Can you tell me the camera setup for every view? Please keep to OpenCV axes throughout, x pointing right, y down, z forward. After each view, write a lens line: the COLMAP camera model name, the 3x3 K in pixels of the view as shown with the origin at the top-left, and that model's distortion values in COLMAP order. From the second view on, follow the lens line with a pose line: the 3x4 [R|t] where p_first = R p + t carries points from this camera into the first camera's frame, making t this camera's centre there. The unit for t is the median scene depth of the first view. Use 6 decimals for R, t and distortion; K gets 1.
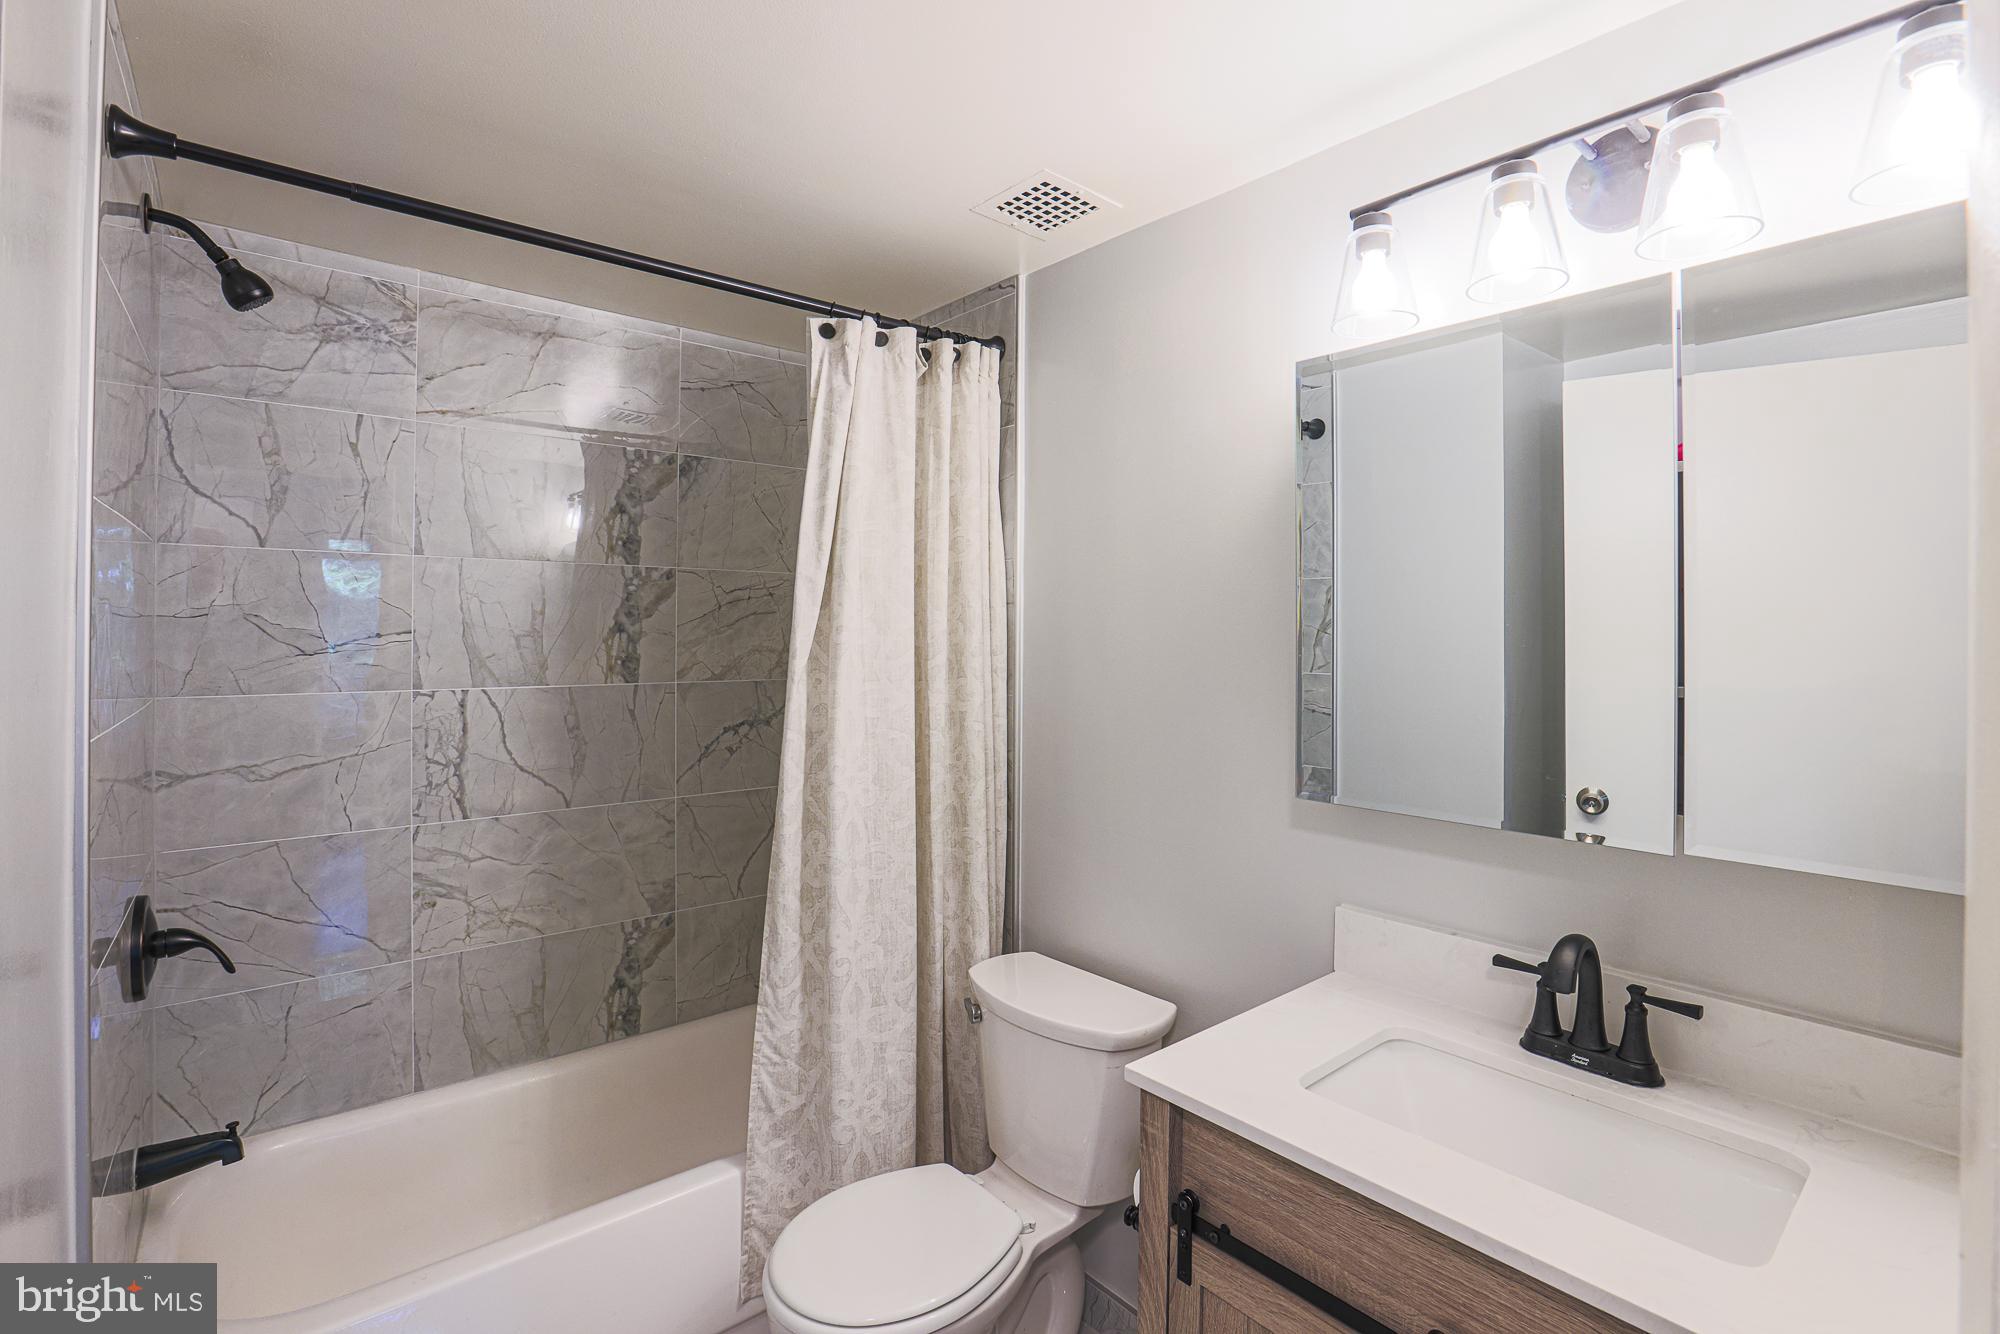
lens RADIAL K [[926.6, 0, 1012.0], [0, 926.6, 613.2], [0, 0, 1]] dist [-0.050683, 0.016715]
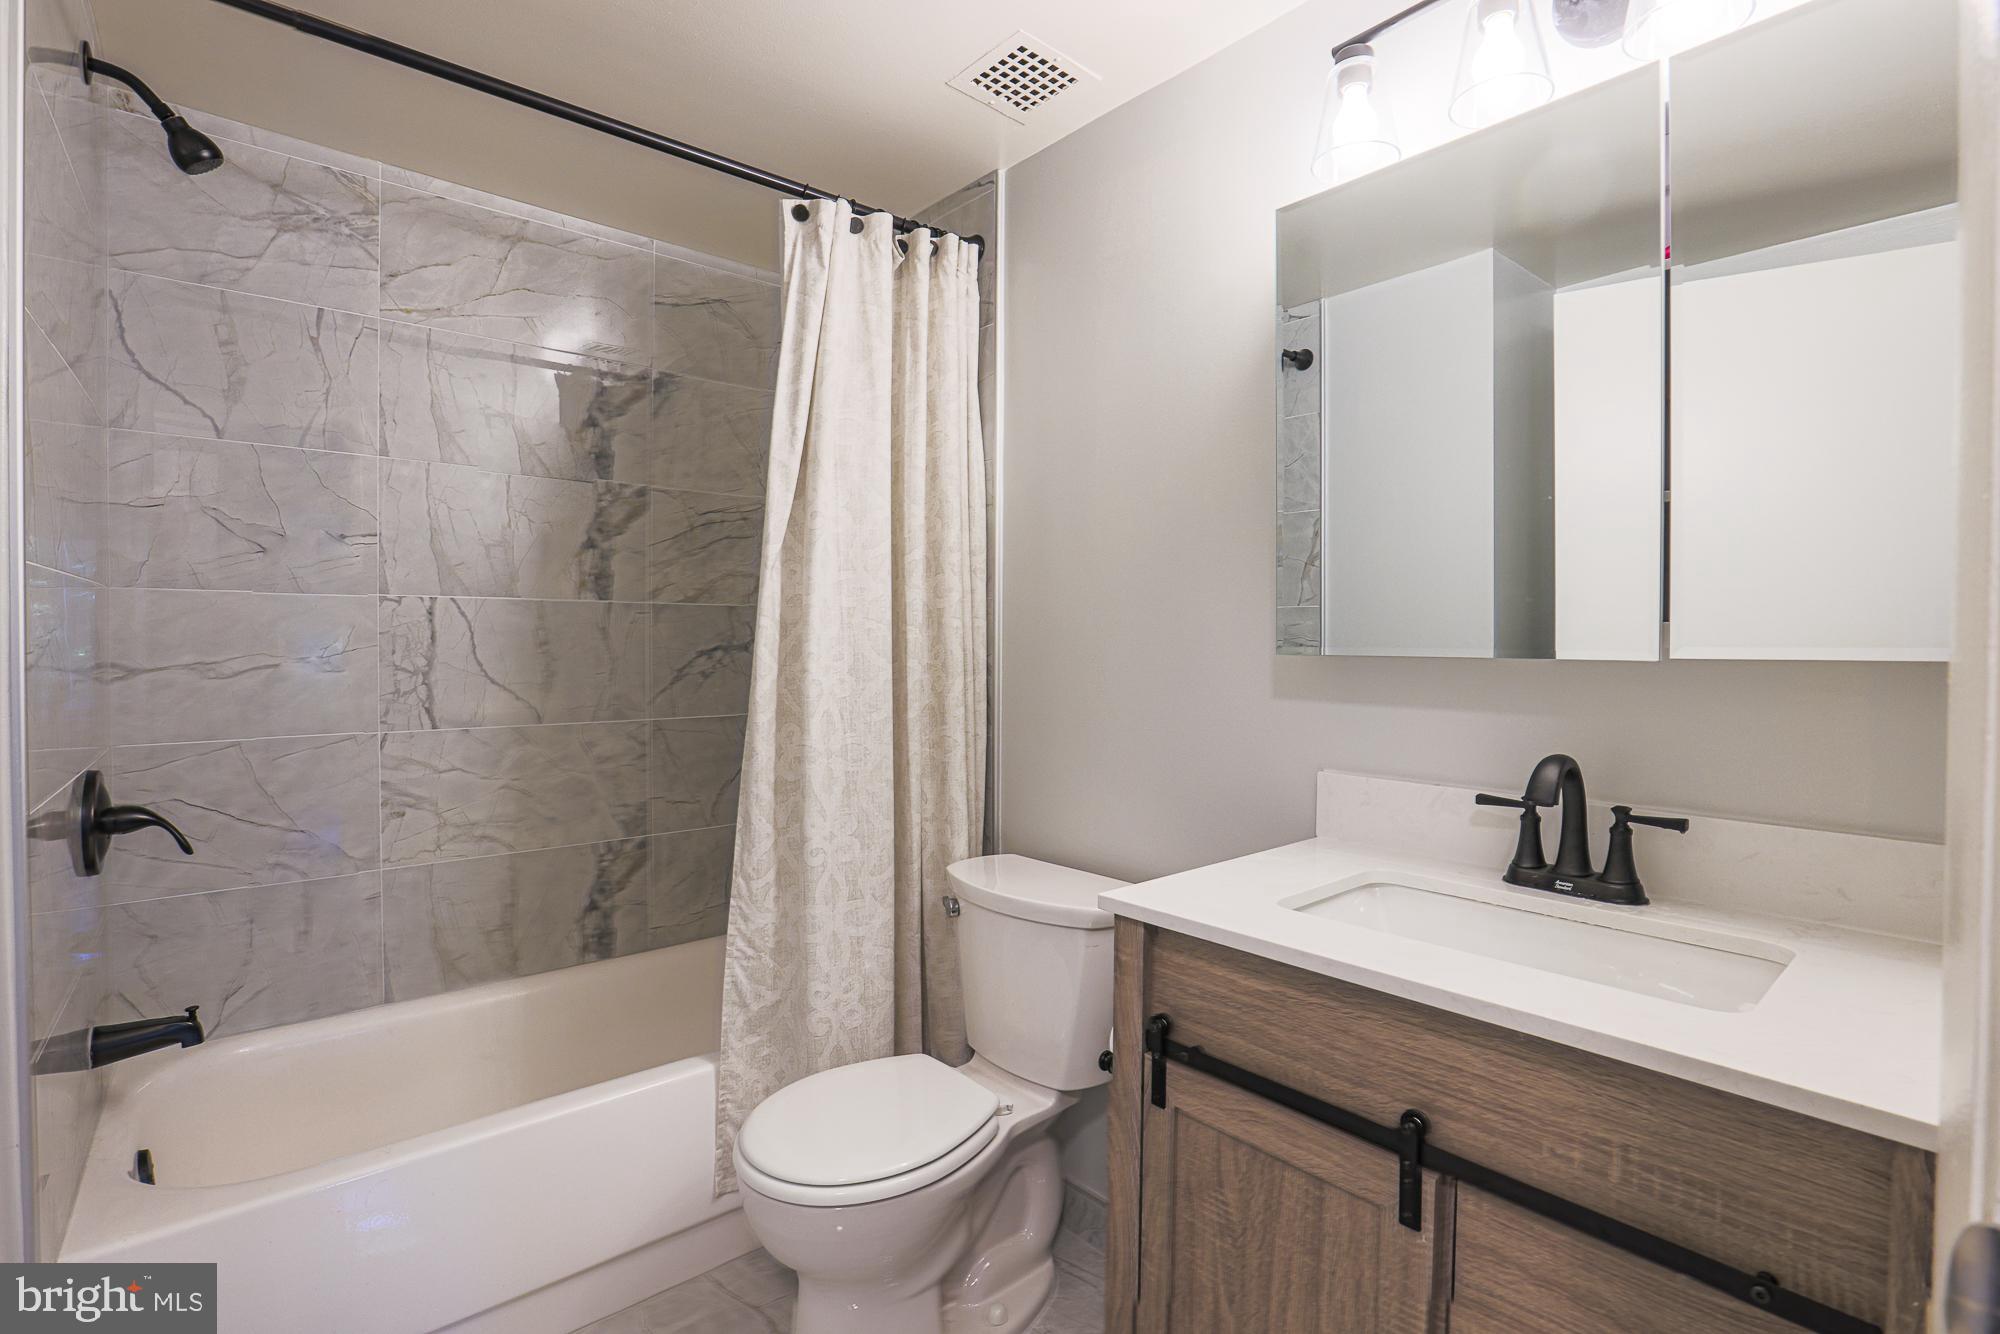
lens RADIAL K [[941.1, 0, 1004.8], [0, 941.1, 621.4], [0, 0, 1]] dist [-0.043506, 0.015391]
pose [[0.999994, -0.001719, 0.003030, 0.013114], [0.001659, 0.999808, 0.019506, 0.112141], [-0.003063, -0.019501, 0.999805, 0.002914]]
